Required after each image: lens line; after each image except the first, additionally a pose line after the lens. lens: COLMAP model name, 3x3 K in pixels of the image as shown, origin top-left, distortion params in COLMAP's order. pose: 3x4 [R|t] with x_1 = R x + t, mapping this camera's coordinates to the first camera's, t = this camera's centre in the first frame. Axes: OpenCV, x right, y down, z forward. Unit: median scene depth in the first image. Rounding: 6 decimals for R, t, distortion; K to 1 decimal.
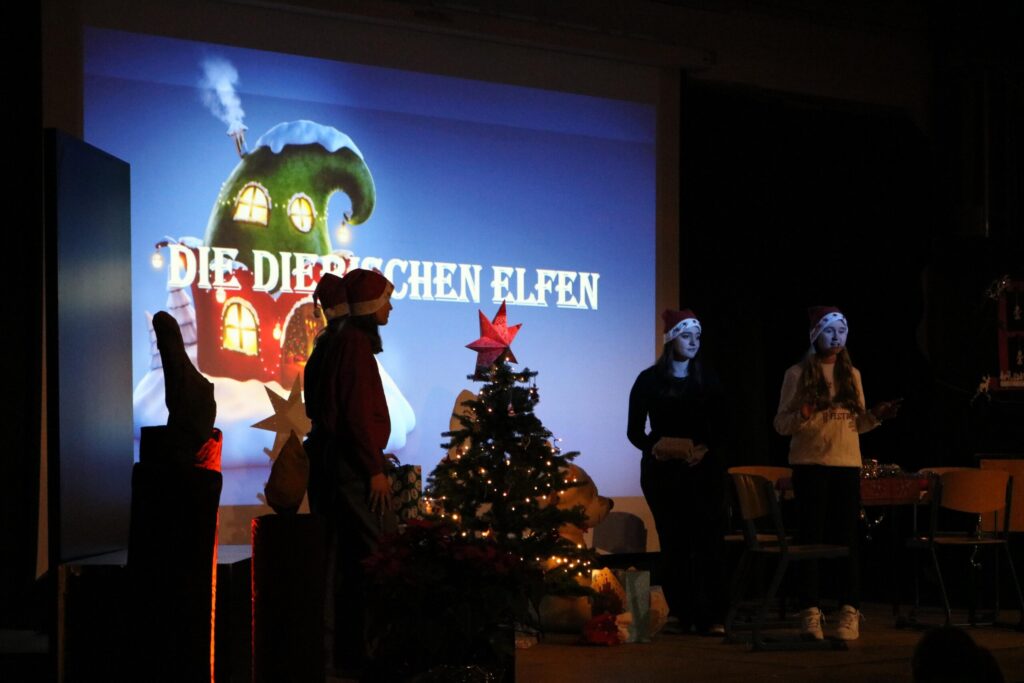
lens RADIAL K [[2606.4, 0, 512.0], [0, 2606.4, 341.5], [0, 0, 1]] dist [0.002826, -0.395029]
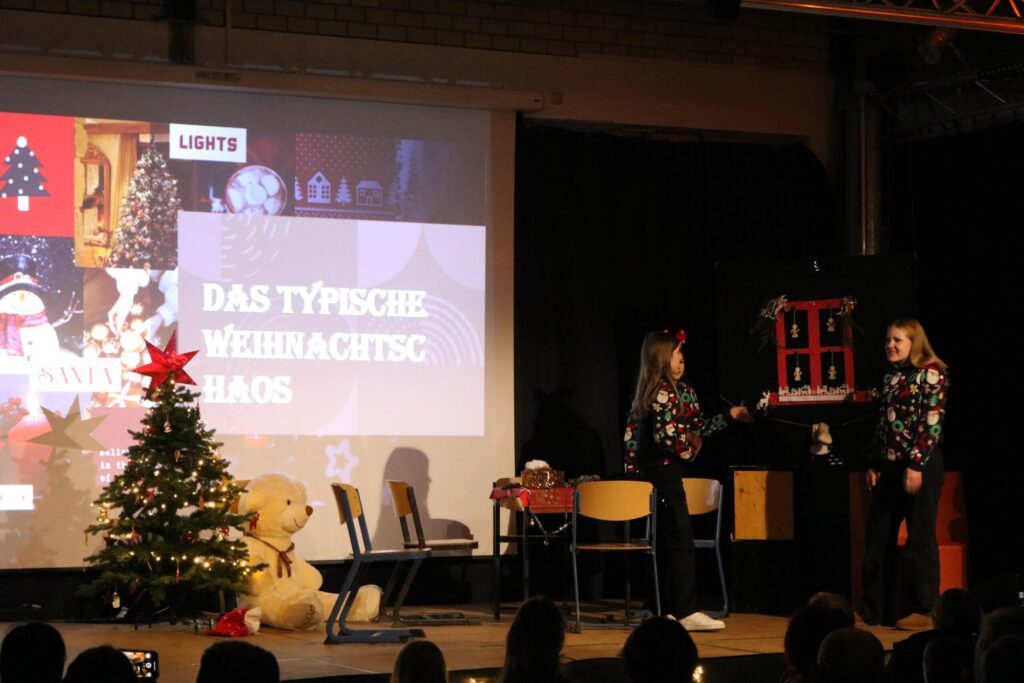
lens RADIAL K [[2544.3, 0, 512.0], [0, 2544.3, 341.5], [0, 0, 1]] dist [-0.022357, 0.384394]
pose [[0.957544, -0.013590, -0.287965, 0.380309], [0.012137, 0.999903, -0.006829, -0.001232], [0.288030, 0.003044, 0.957617, -0.014673]]
